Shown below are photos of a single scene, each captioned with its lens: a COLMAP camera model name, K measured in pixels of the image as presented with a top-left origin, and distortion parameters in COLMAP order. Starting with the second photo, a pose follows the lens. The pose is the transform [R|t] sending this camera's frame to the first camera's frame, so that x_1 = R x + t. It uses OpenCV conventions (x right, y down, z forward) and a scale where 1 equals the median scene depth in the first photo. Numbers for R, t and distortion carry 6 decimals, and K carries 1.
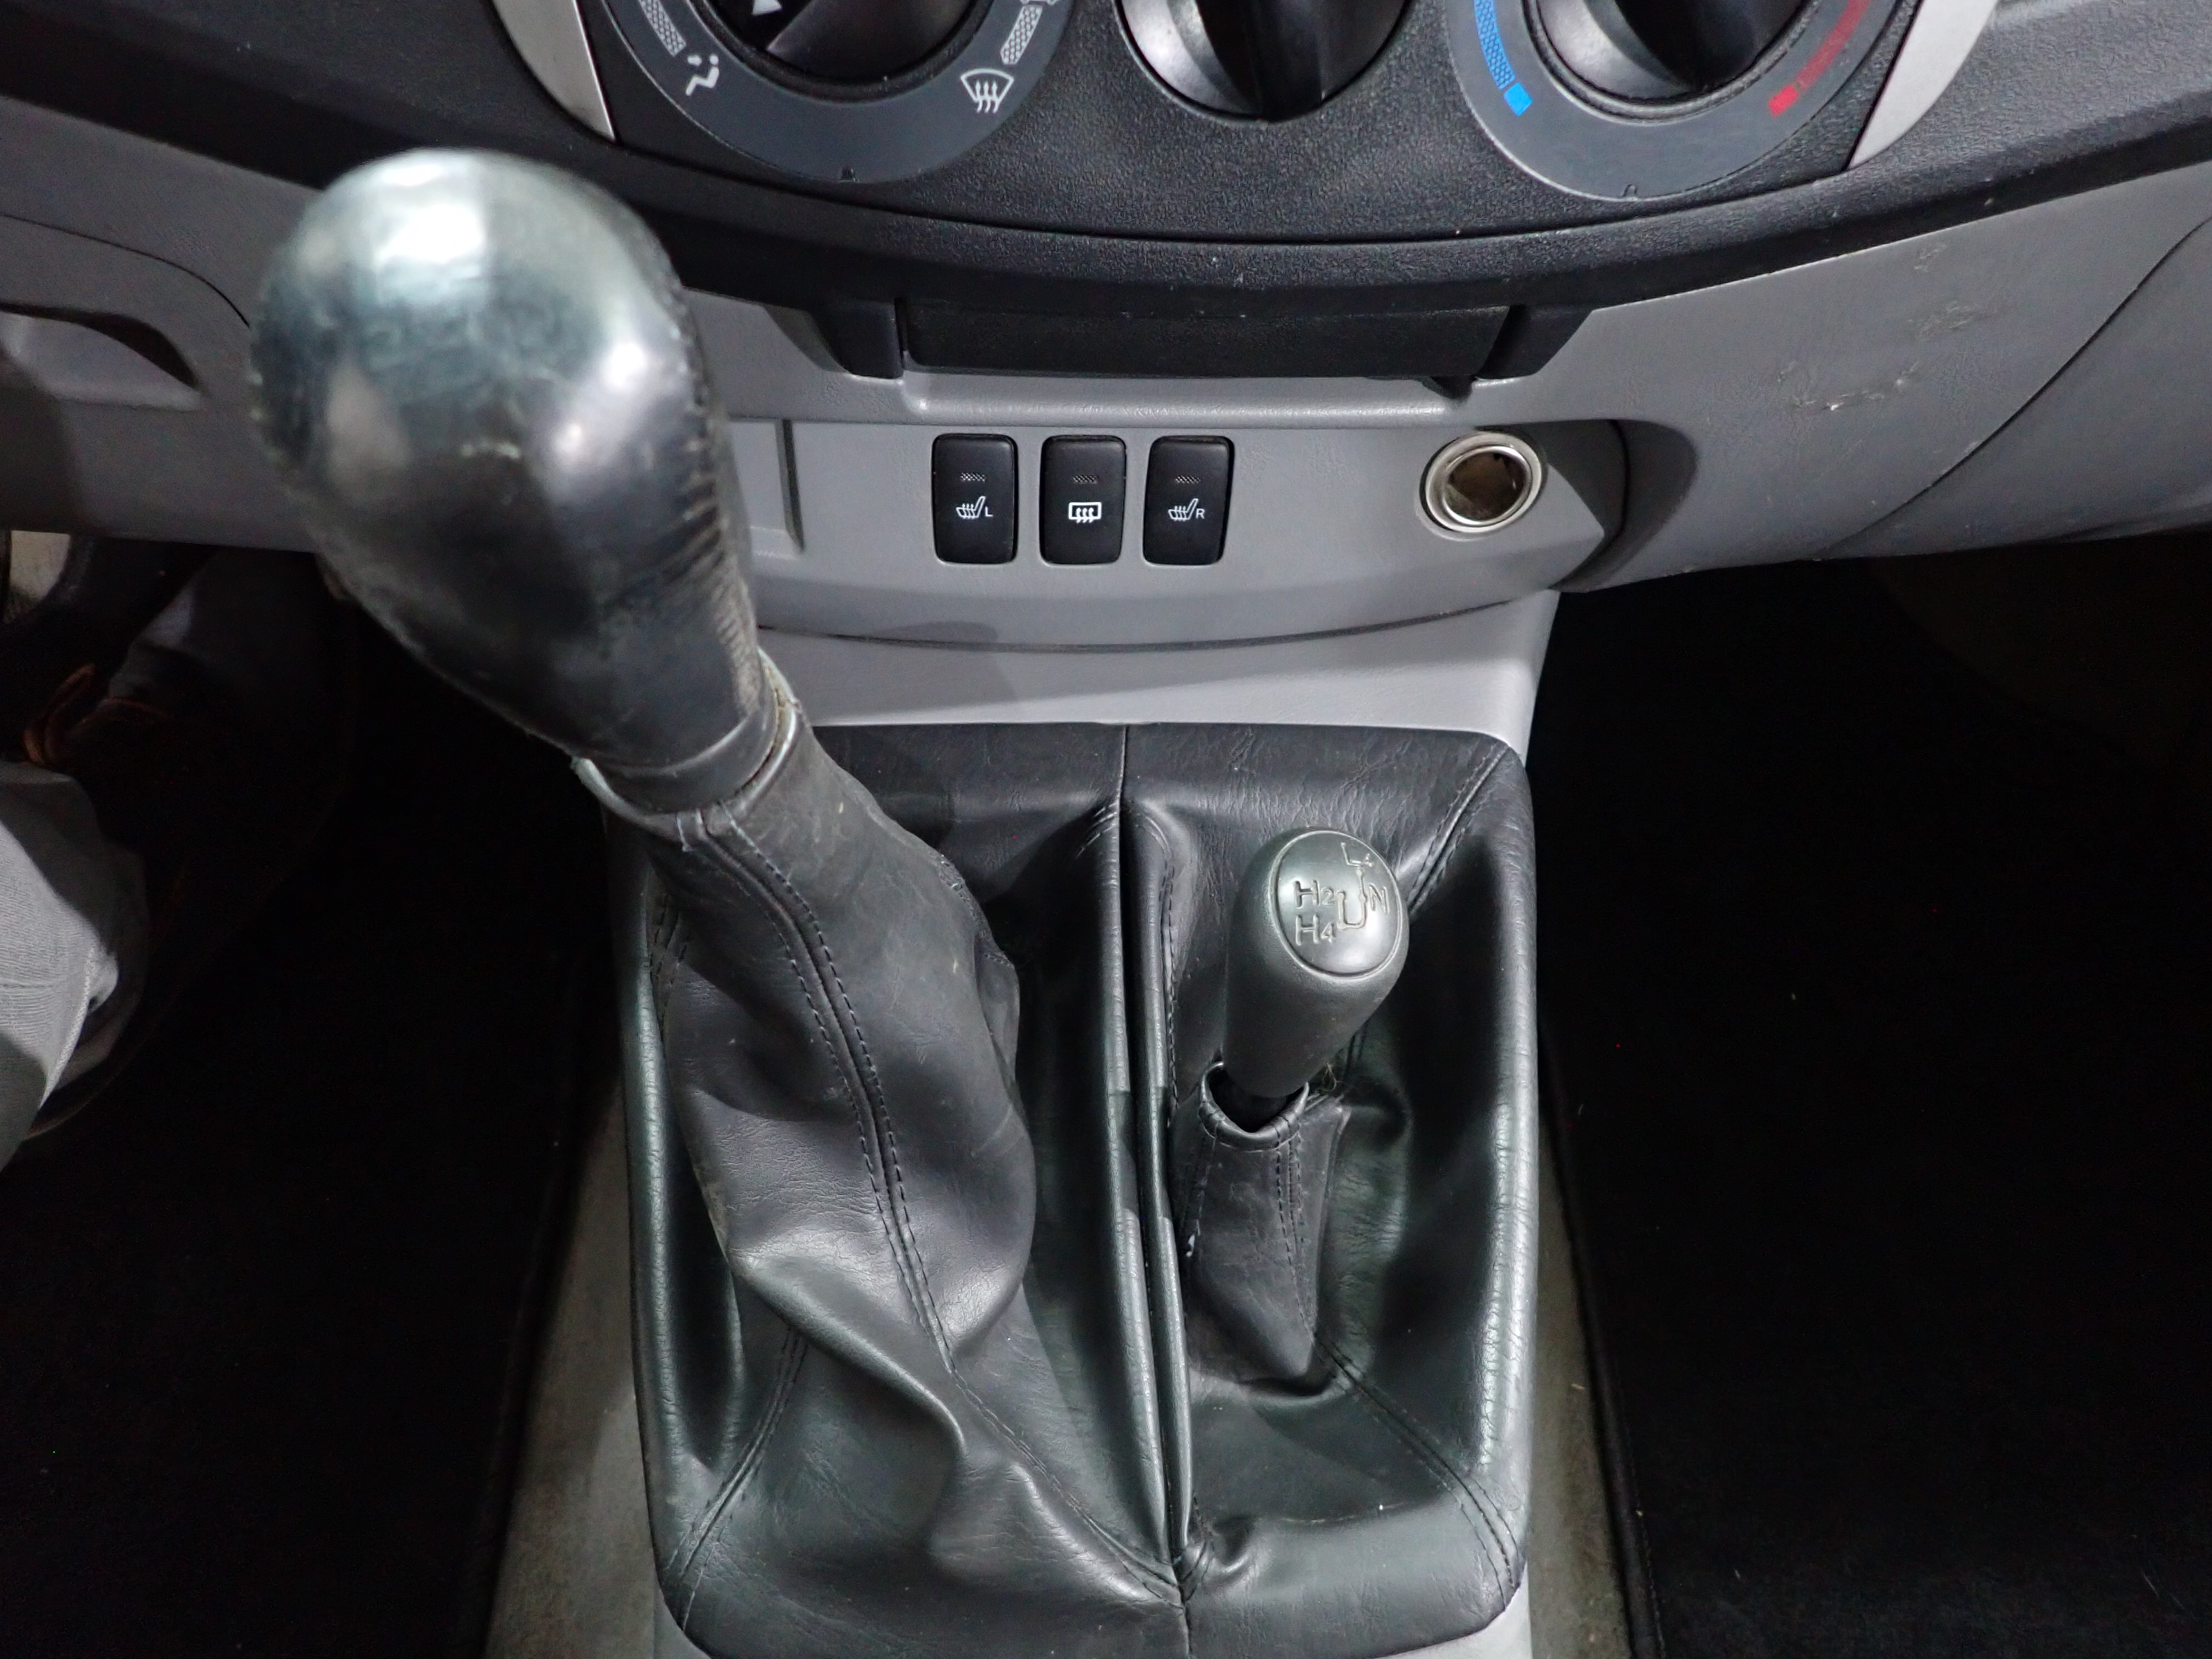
lens RADIAL K [[1630.5, 0, 1104.6], [0, 1630.5, 837.4], [0, 0, 1]] dist [-0.011042, -0.003365]
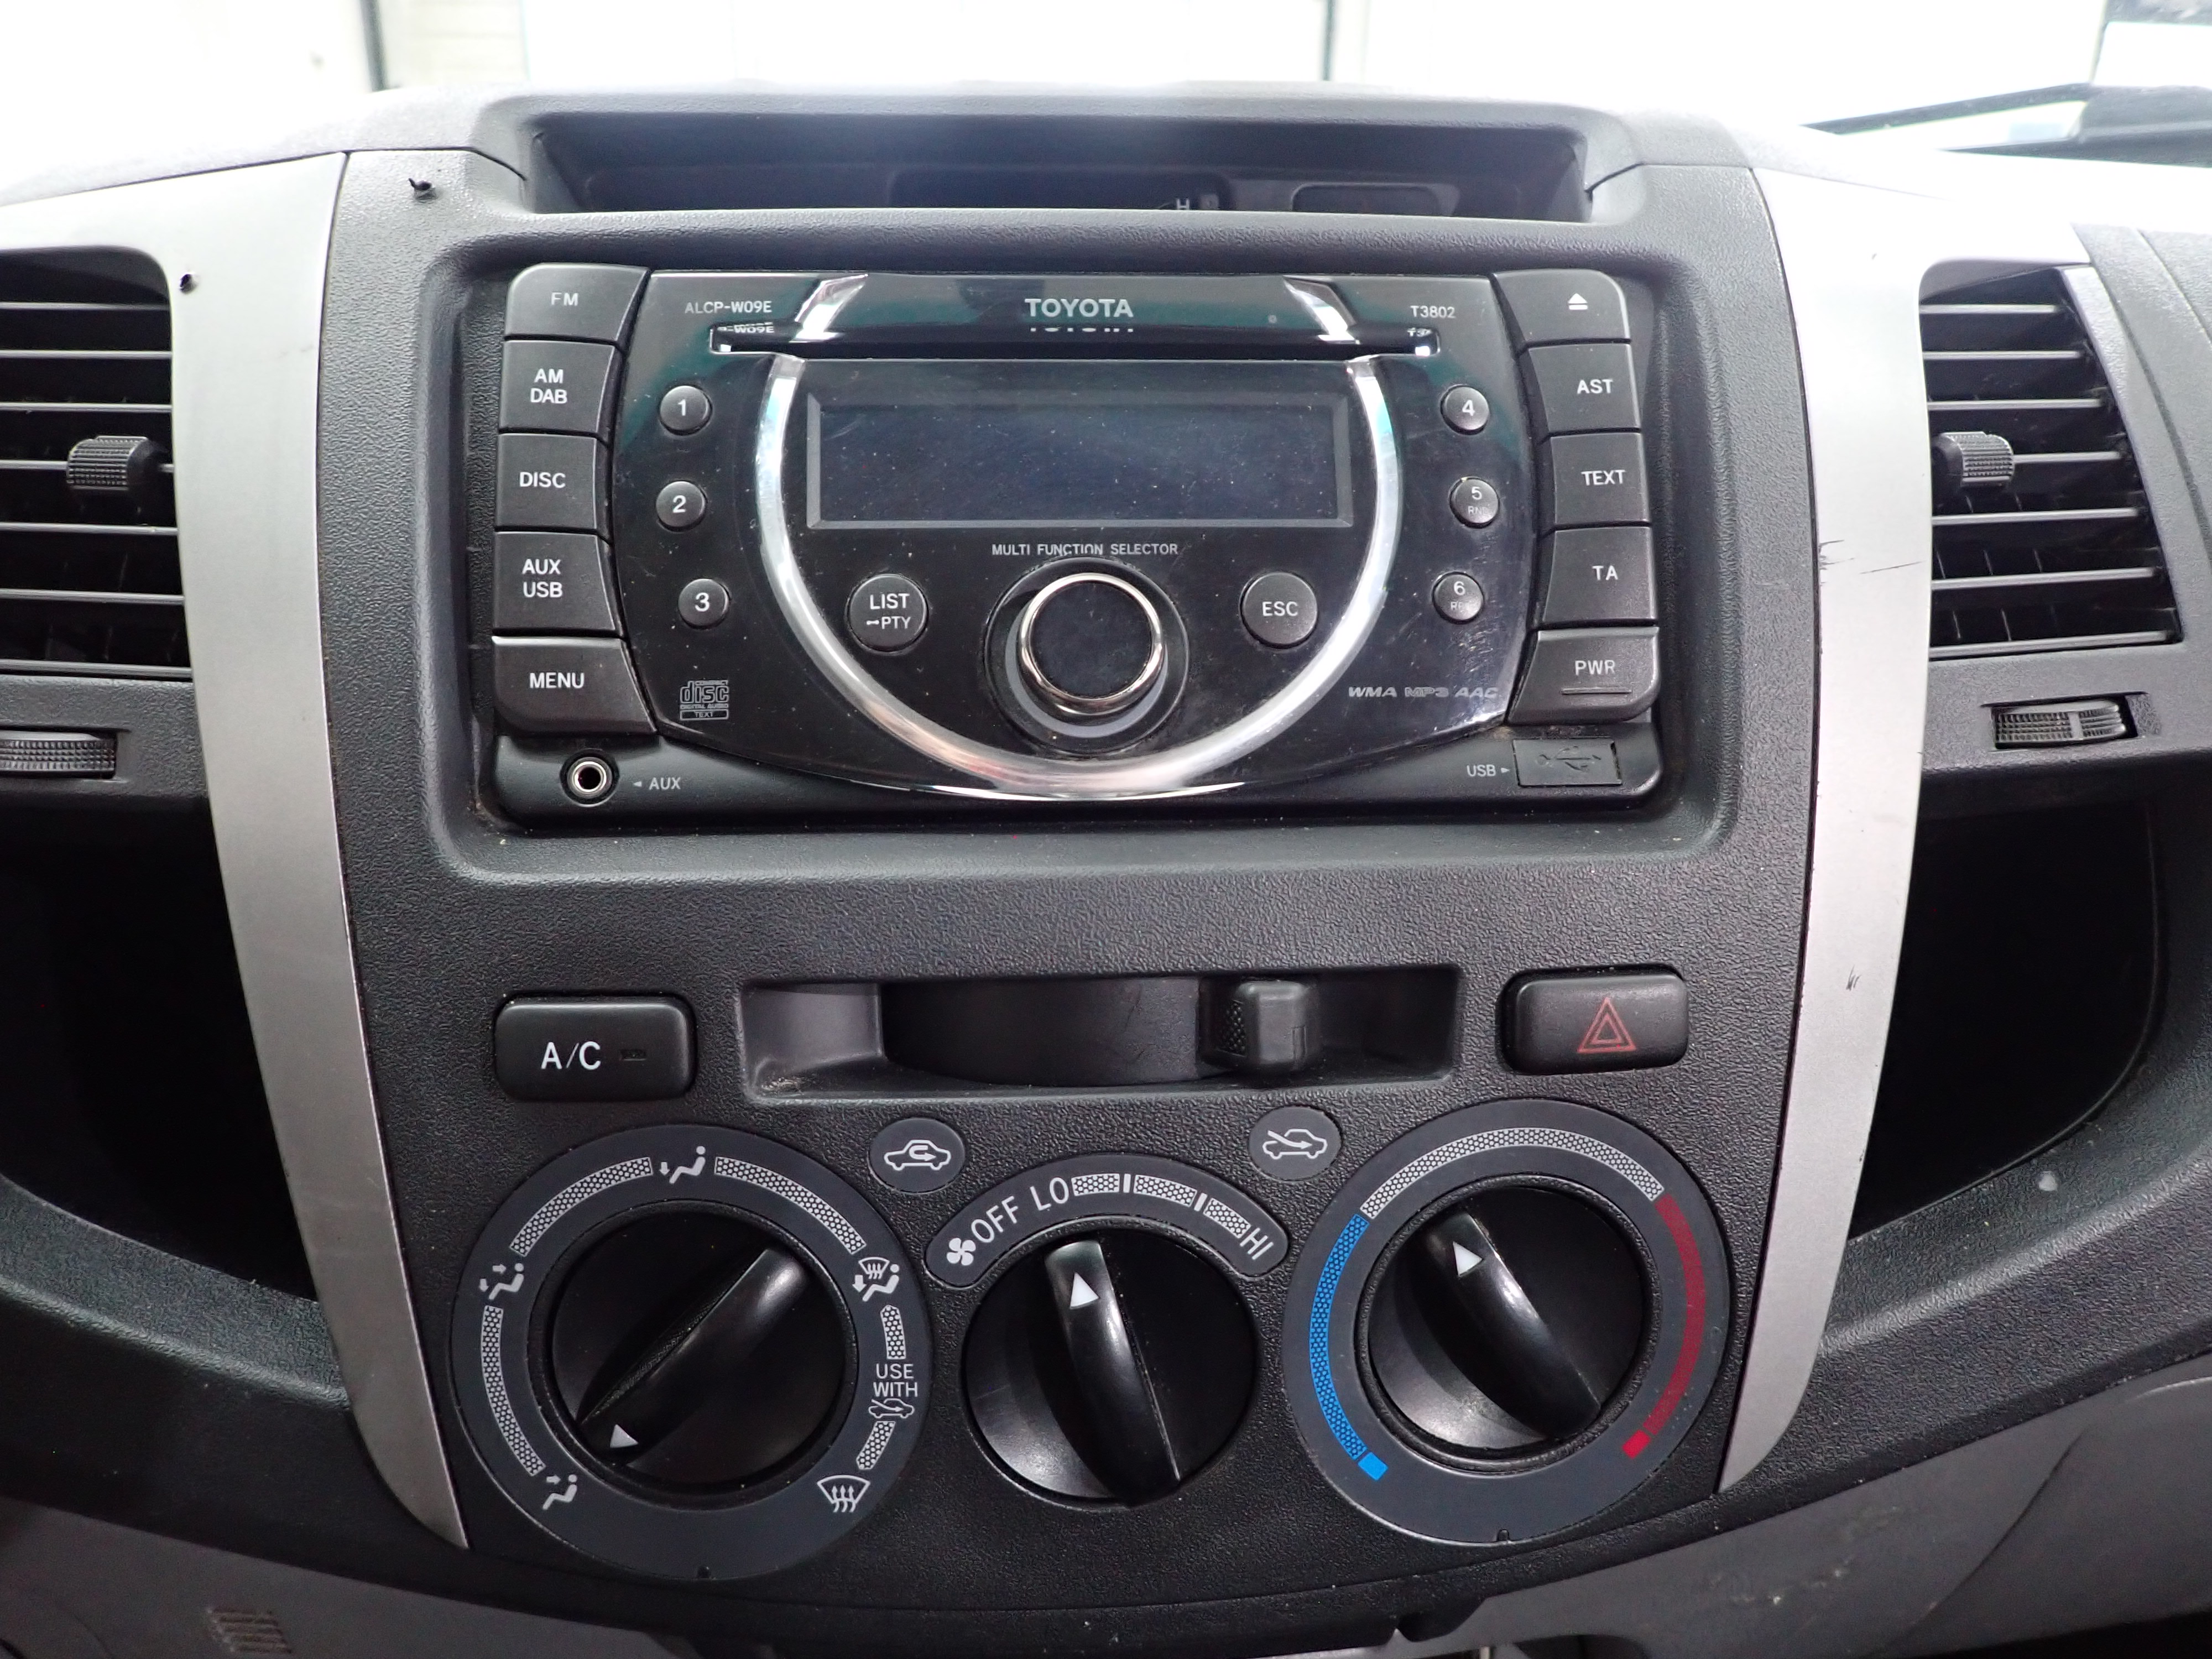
lens RADIAL K [[1630.5, 0, 1122.4], [0, 1630.5, 828.5], [0, 0, 1]] dist [-0.011042, -0.003365]
pose [[0.998946, -0.041182, 0.020271, 0.095803], [0.045850, 0.874669, -0.482548, -0.323822], [0.002142, 0.482969, 0.875635, -0.077920]]
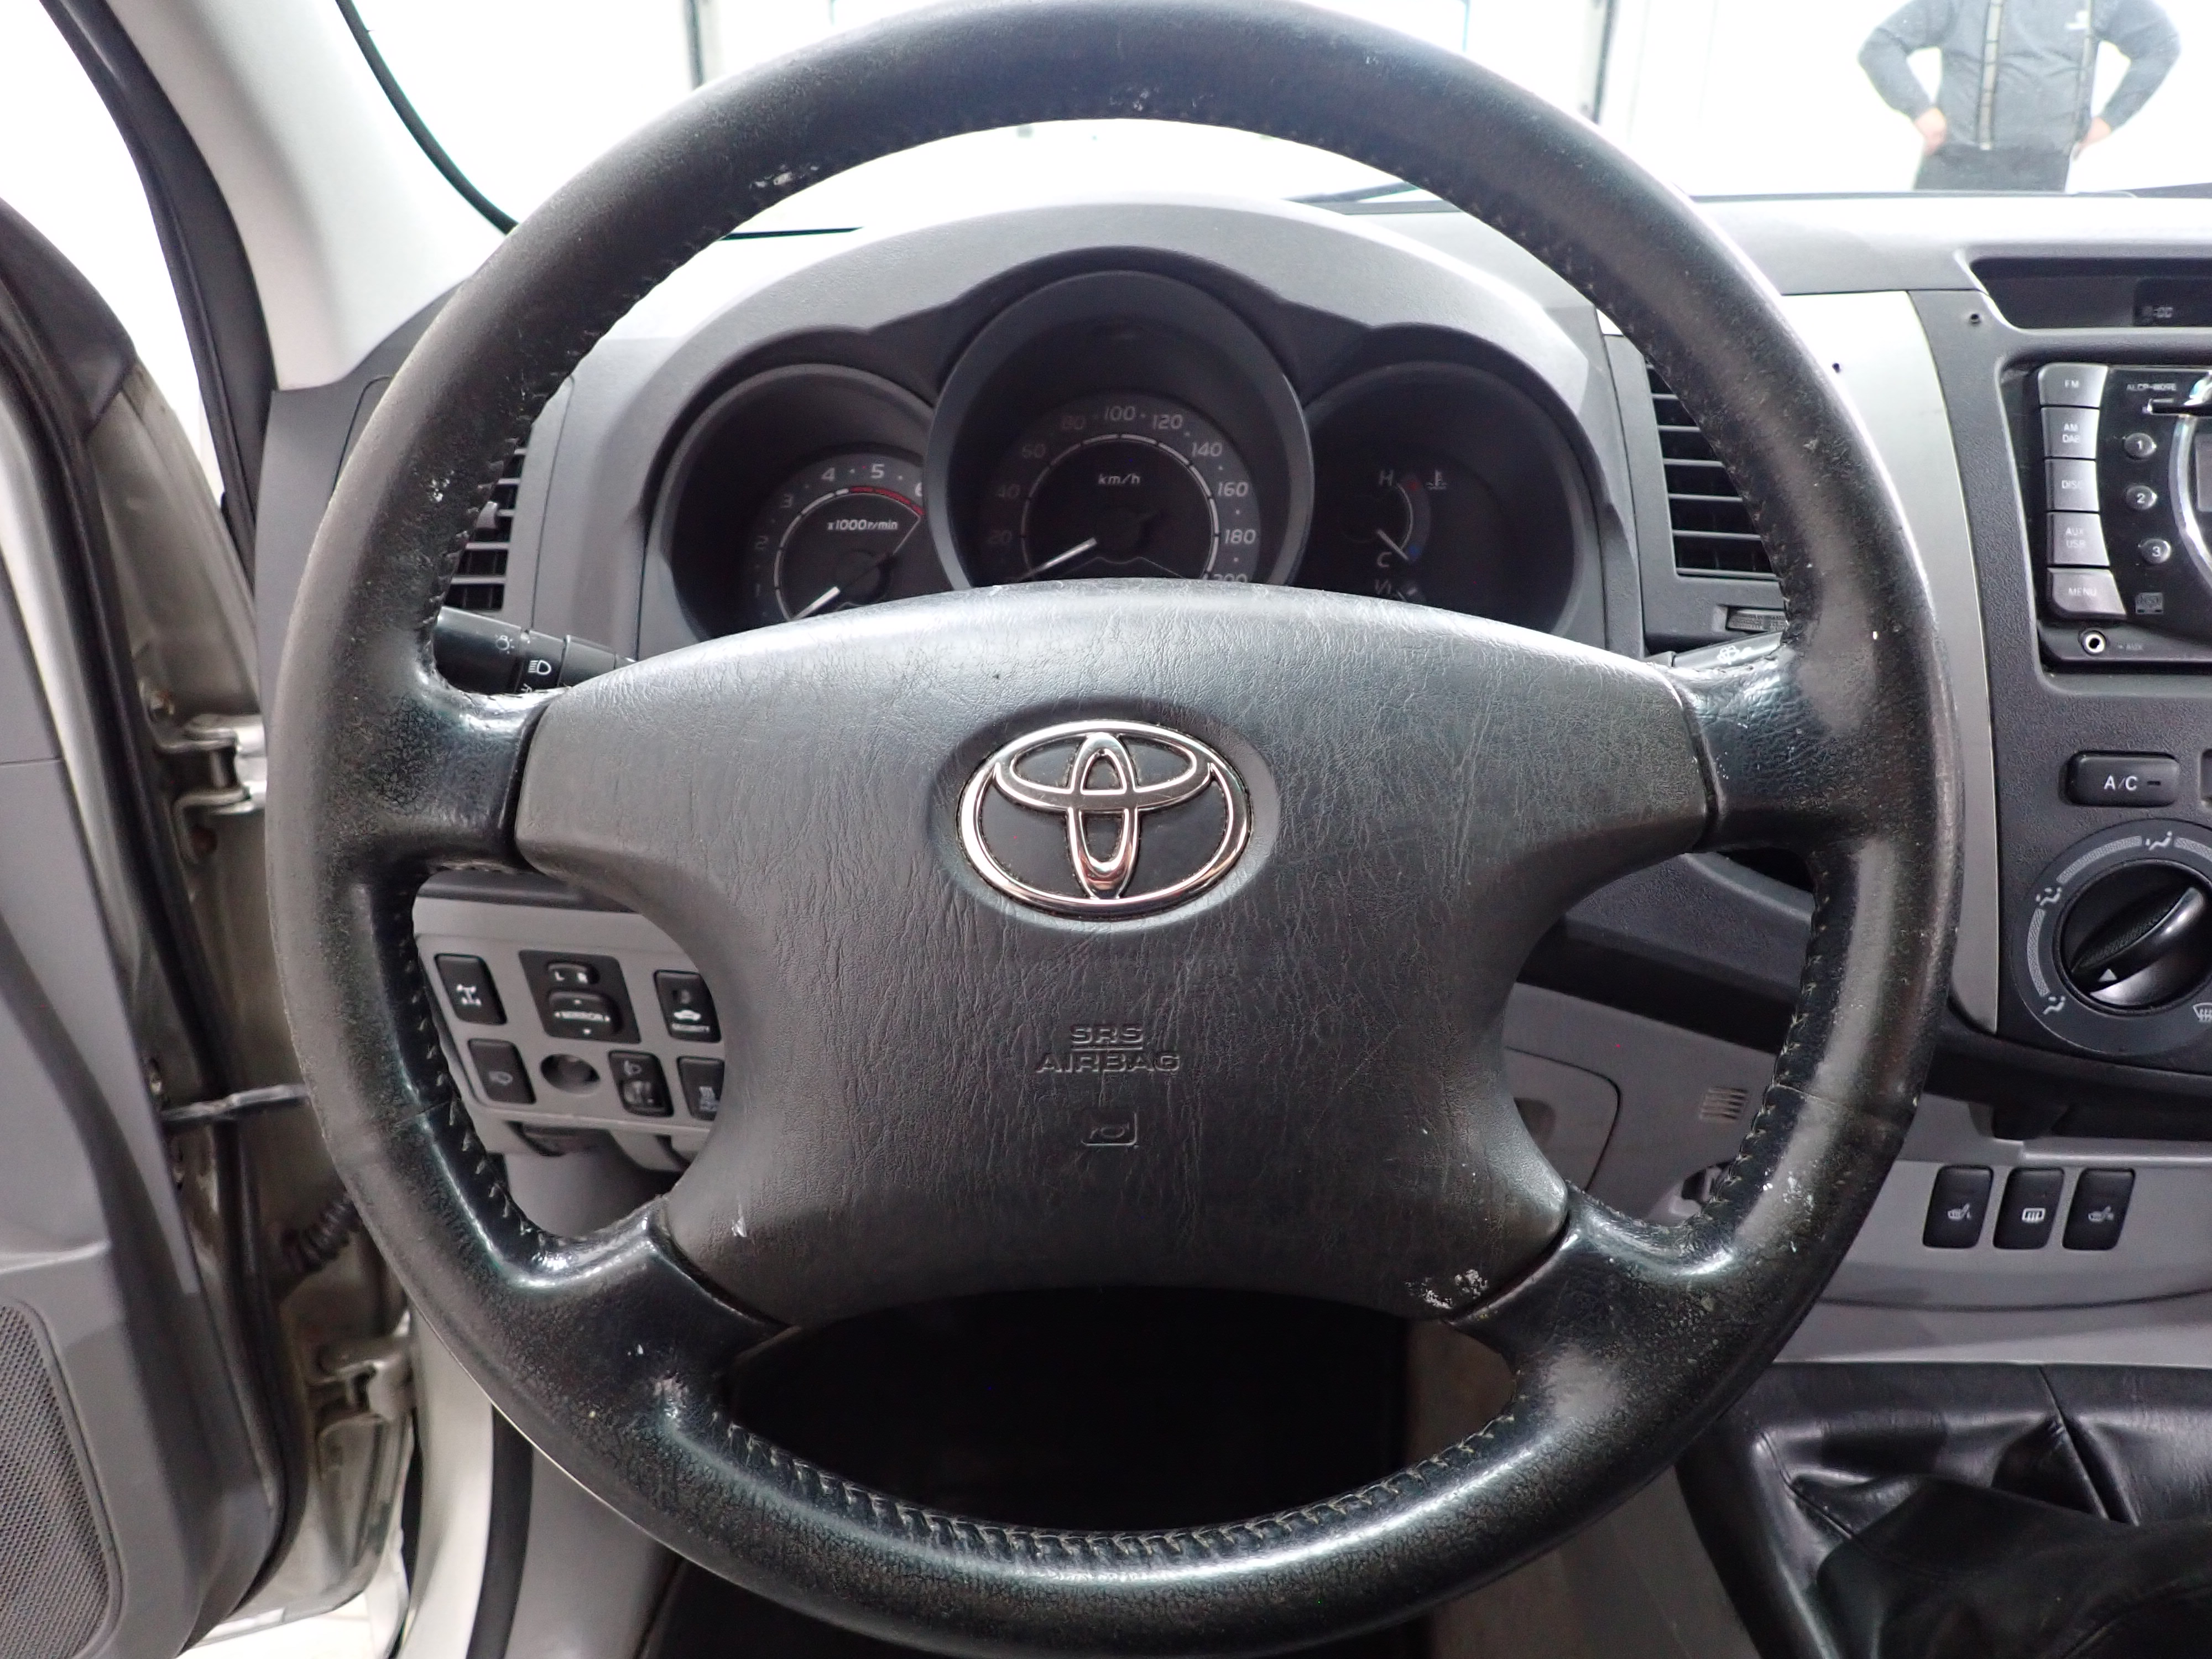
lens RADIAL K [[1630.5, 0, 1099.0], [0, 1630.5, 830.4], [0, 0, 1]] dist [-0.011042, -0.003365]
pose [[0.996175, -0.010369, -0.086766, -1.229167], [-0.024670, 0.919172, -0.393082, 0.144446], [0.083829, 0.393719, 0.915401, -0.997615]]
